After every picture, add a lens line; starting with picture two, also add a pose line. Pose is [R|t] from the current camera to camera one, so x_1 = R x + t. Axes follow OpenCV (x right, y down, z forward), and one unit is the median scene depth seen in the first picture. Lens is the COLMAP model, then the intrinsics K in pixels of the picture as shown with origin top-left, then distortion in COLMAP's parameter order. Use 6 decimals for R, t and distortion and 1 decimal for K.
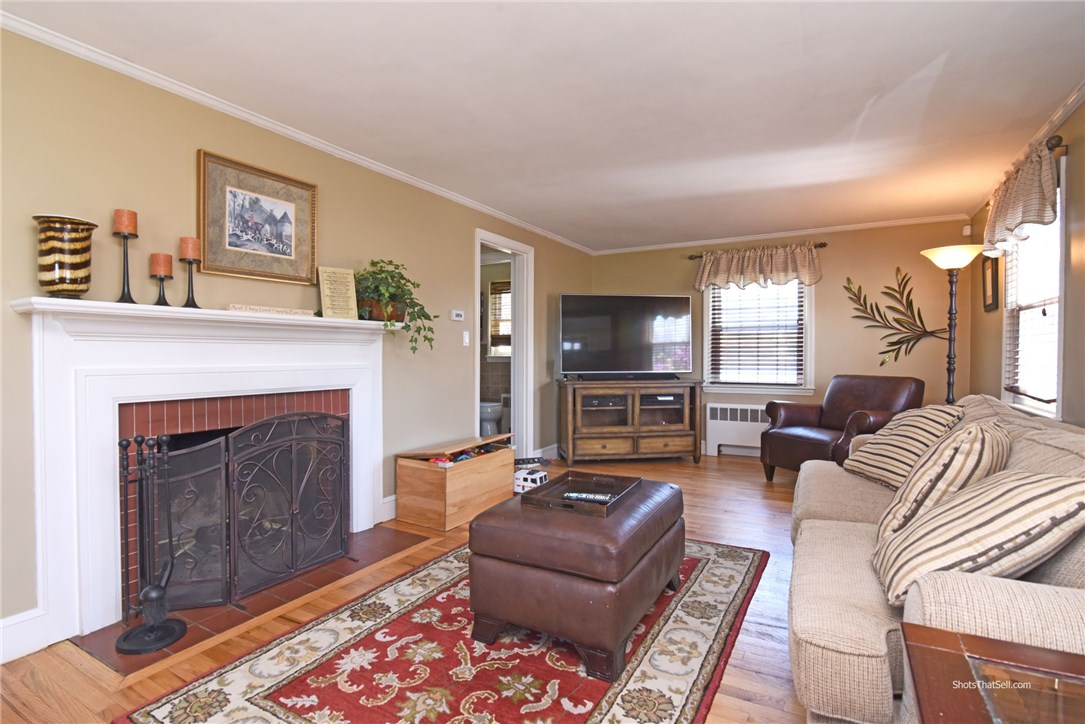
lens RADIAL K [[540.8, 0, 532.4], [0, 540.8, 359.1], [0, 0, 1]] dist [-0.015966, -0.000324]
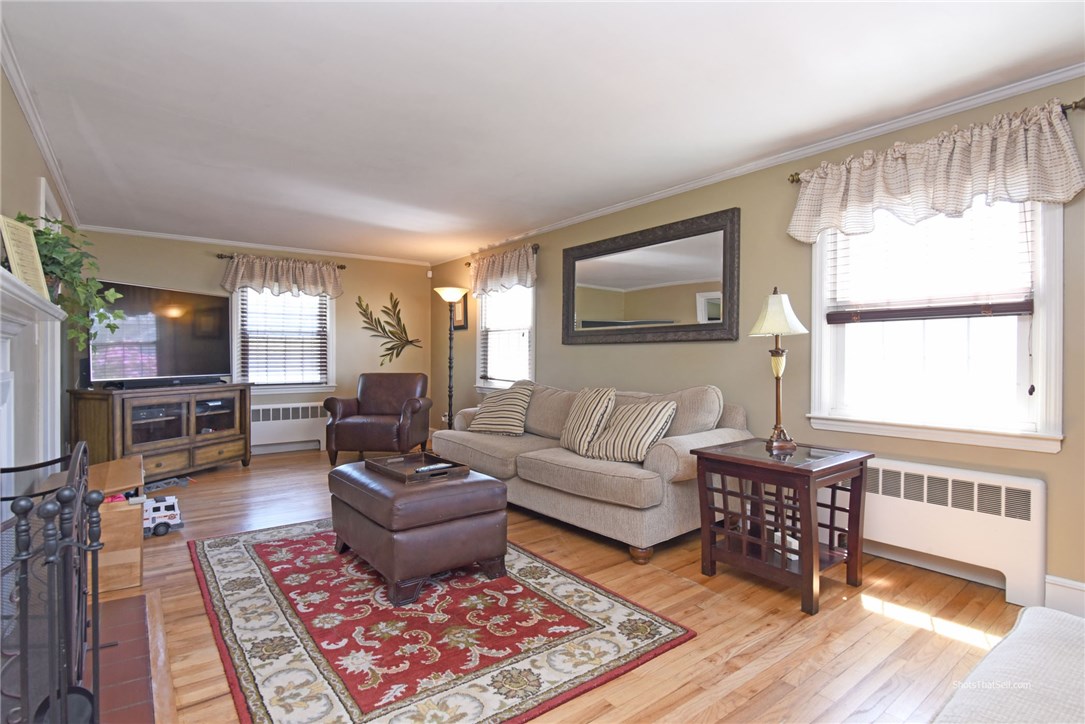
lens RADIAL K [[548.9, 0, 542.5], [0, 548.9, 362.0], [0, 0, 1]] dist [-0.020501, -0.000130]
pose [[0.382997, -0.007511, 0.923719, -0.649343], [0.007423, 0.999960, 0.005054, -0.000726], [-0.923720, 0.004921, 0.383037, 0.167693]]
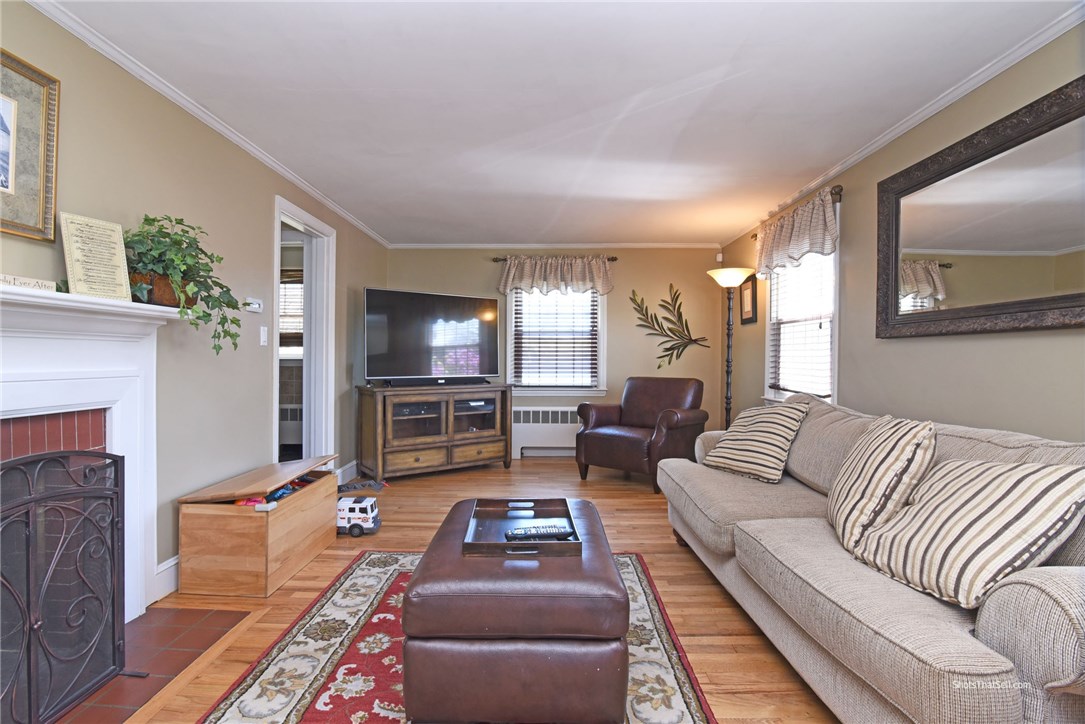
lens RADIAL K [[531.5, 0, 535.4], [0, 531.5, 358.6], [0, 0, 1]] dist [-0.017368, -0.000843]
pose [[0.876247, 0.004254, 0.481843, -0.185944], [-0.000570, 0.999969, -0.007792, 0.000275], [-0.481861, 0.006553, 0.876223, 0.192855]]
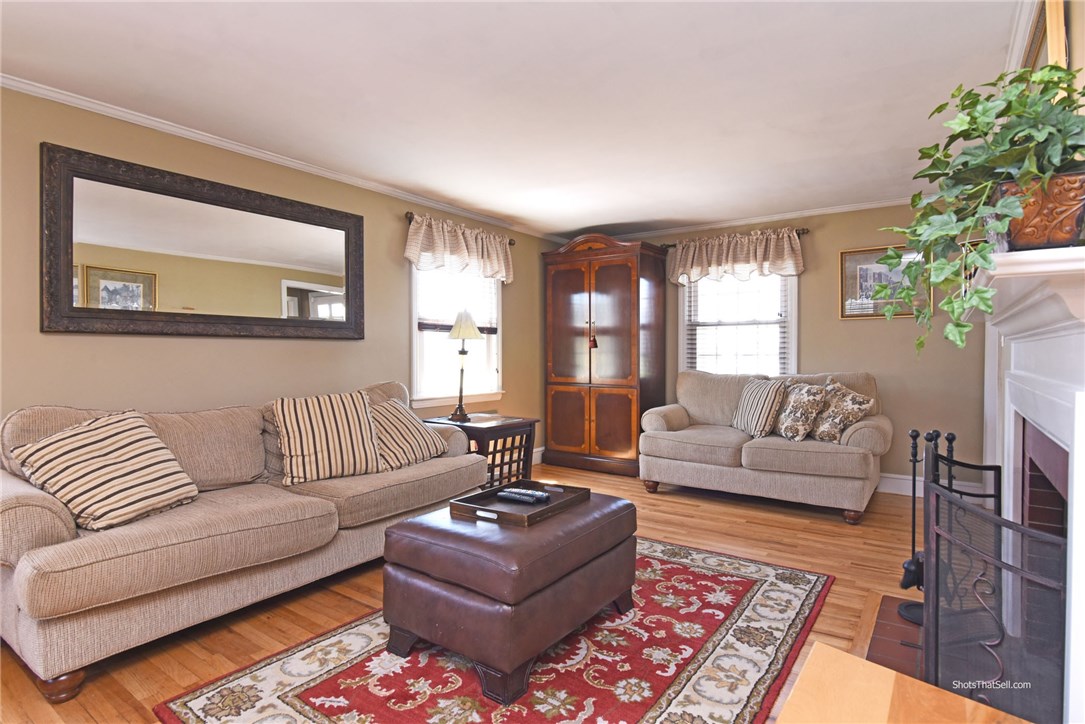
lens RADIAL K [[568.1, 0, 540.4], [0, 568.1, 365.6], [0, 0, 1]] dist [-0.016935, -0.000311]
pose [[-0.995598, -0.001155, 0.093723, -0.018118], [0.001890, 0.999474, 0.032389, -0.017397], [-0.093711, 0.032424, -0.995071, 1.349711]]
